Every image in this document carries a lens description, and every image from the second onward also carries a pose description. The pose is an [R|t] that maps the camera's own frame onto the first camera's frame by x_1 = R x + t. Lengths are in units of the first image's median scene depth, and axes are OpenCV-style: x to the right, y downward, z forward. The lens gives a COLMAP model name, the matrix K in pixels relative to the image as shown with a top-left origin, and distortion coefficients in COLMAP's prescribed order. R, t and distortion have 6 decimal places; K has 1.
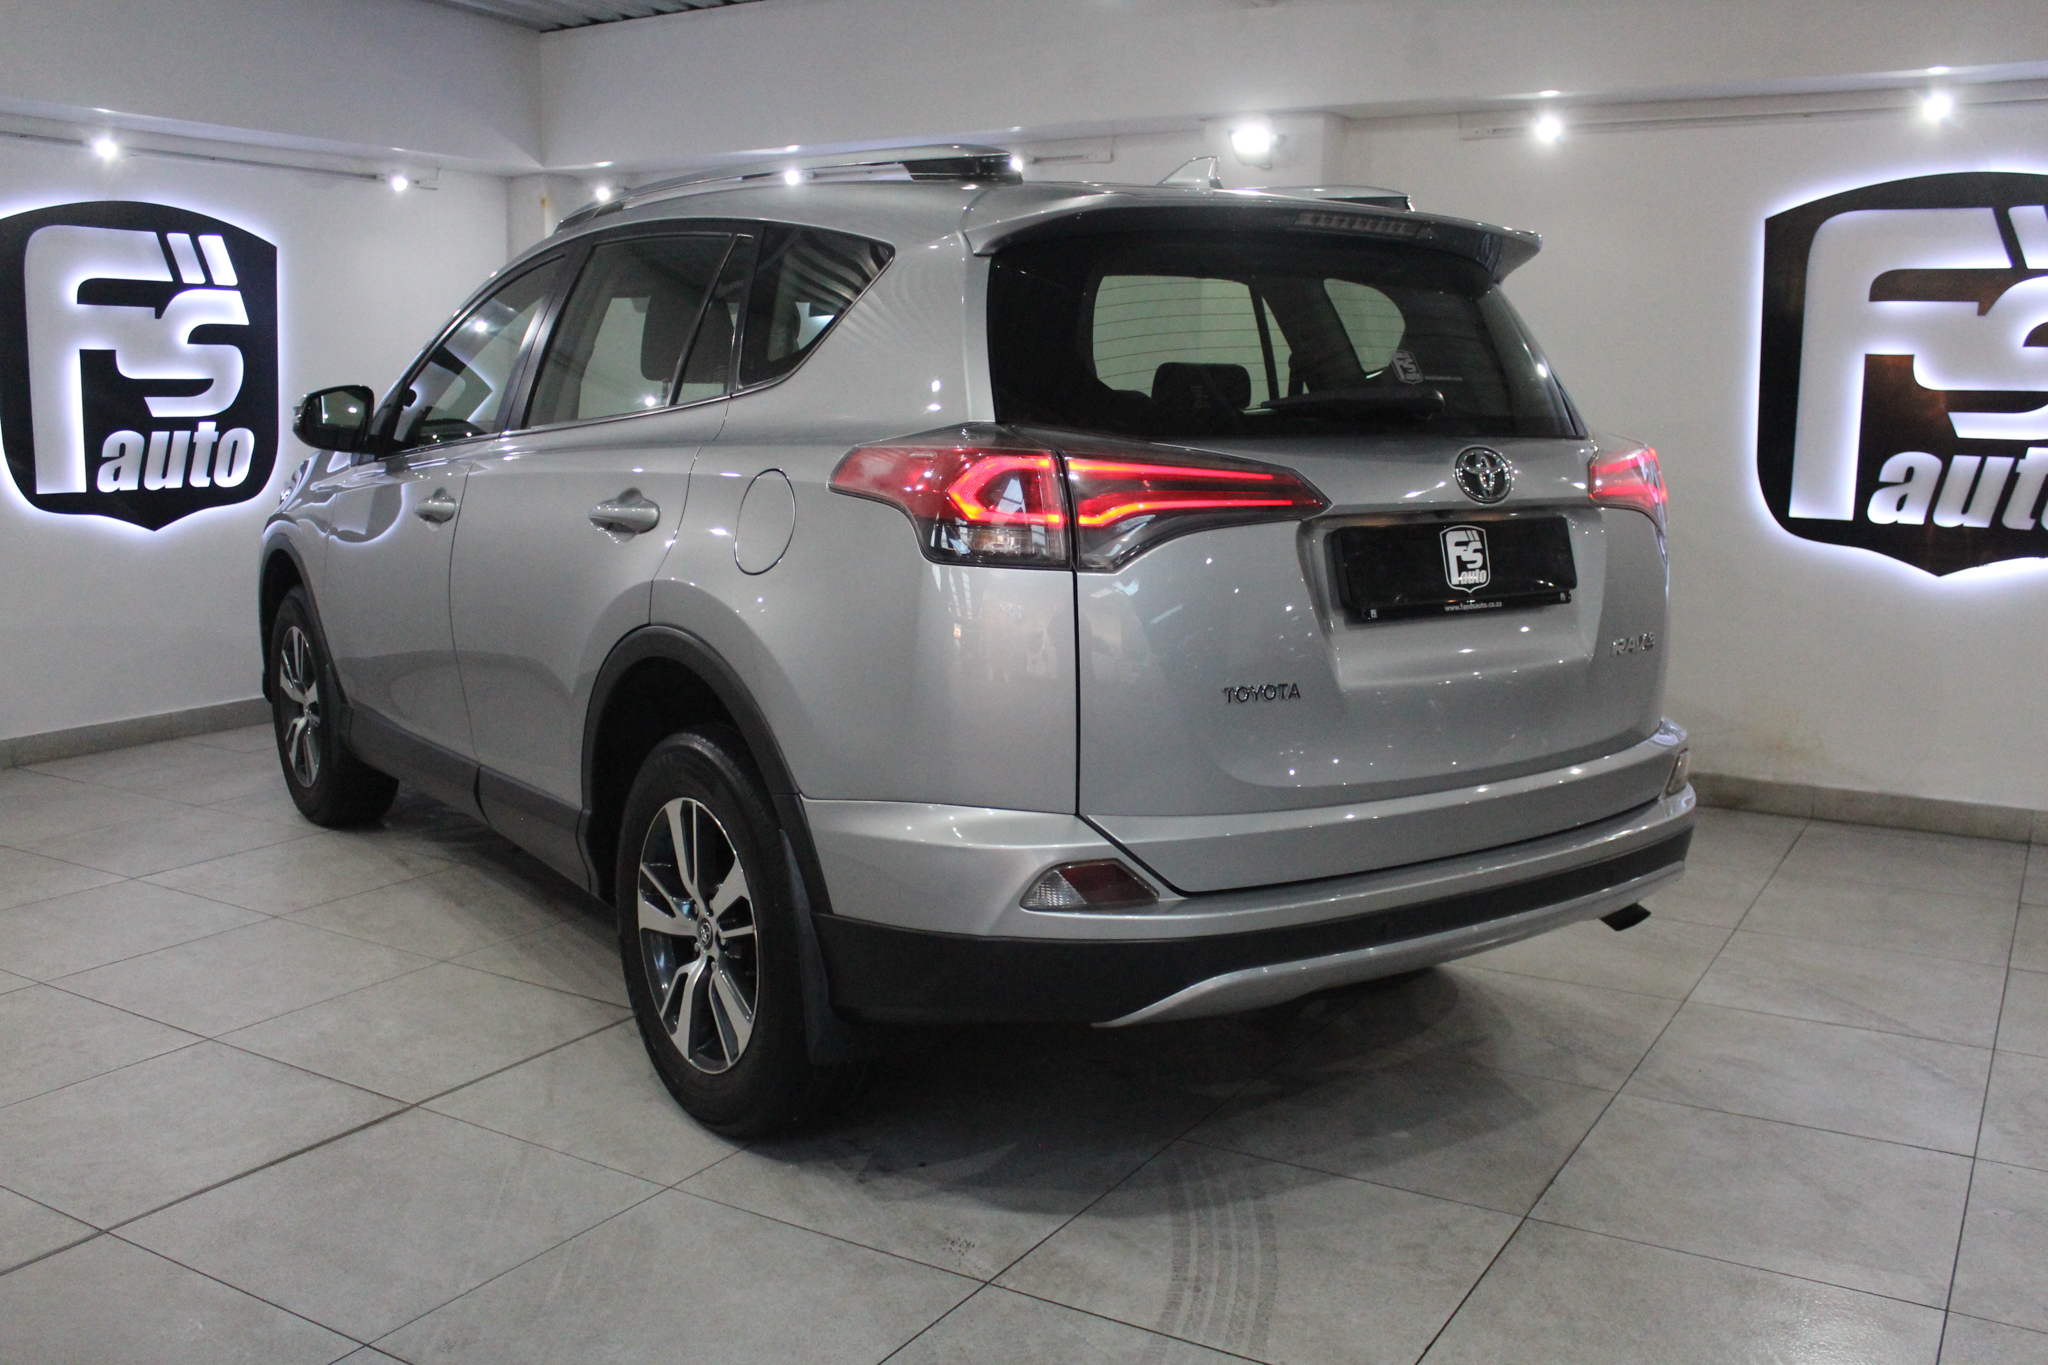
lens RADIAL K [[1830.1, 0, 1024.0], [0, 1830.1, 682.5], [0, 0, 1]] dist [-0.133620, 0.093347]
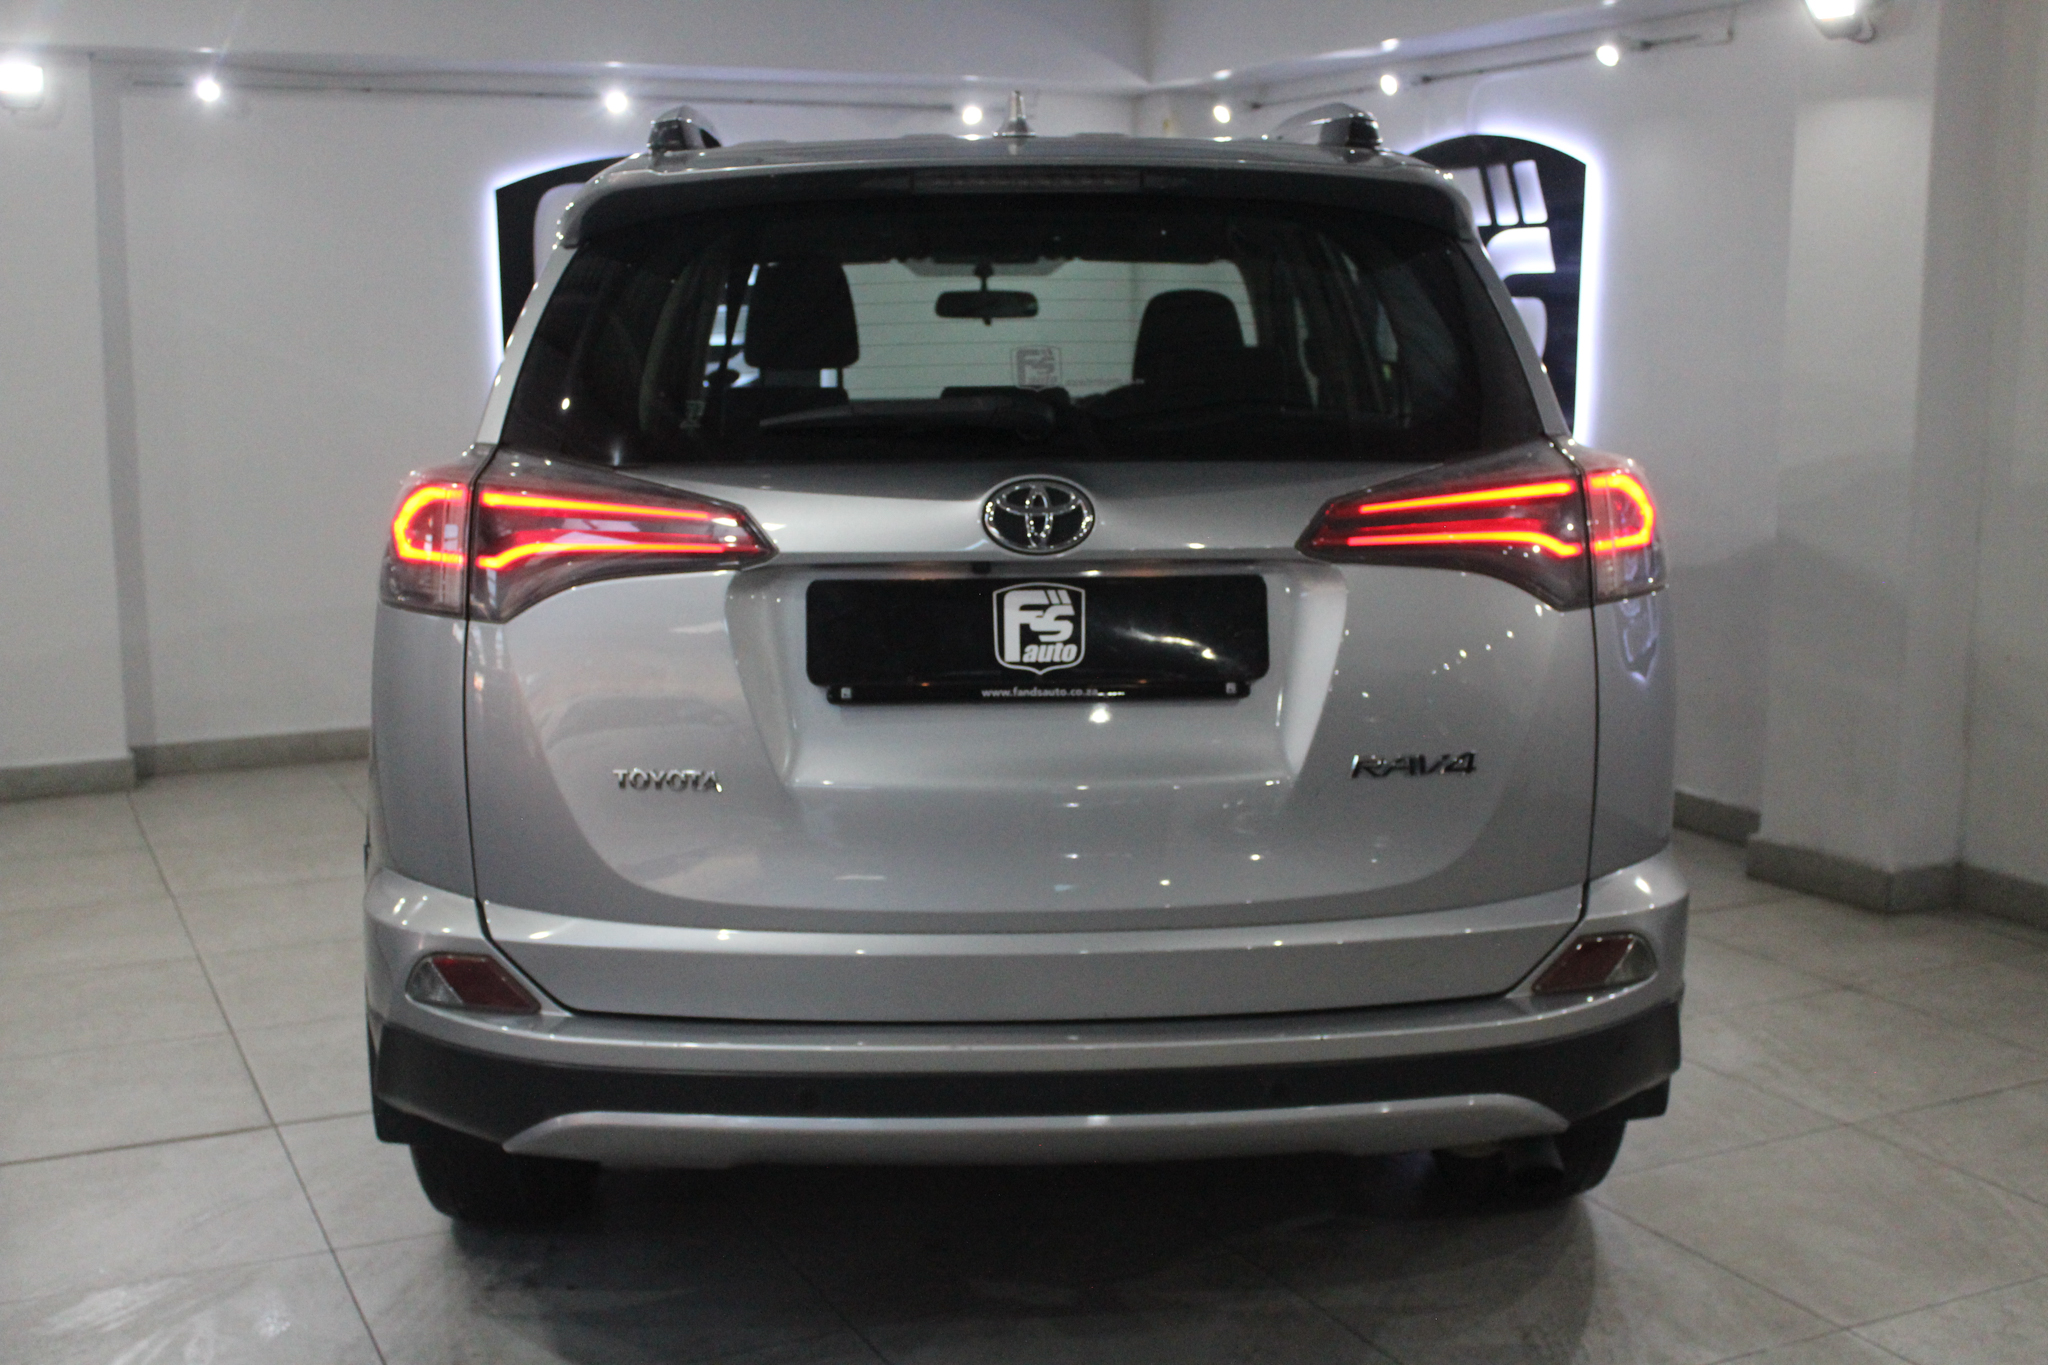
lens RADIAL K [[2348.4, 0, 1026.2], [0, 2348.4, 714.9], [0, 0, 1]] dist [-0.103075, 0.017367]
pose [[0.832601, 0.076028, -0.548630, 0.767563], [-0.072756, 0.996964, 0.027743, -0.058967], [0.549073, 0.016817, 0.835605, 0.195121]]
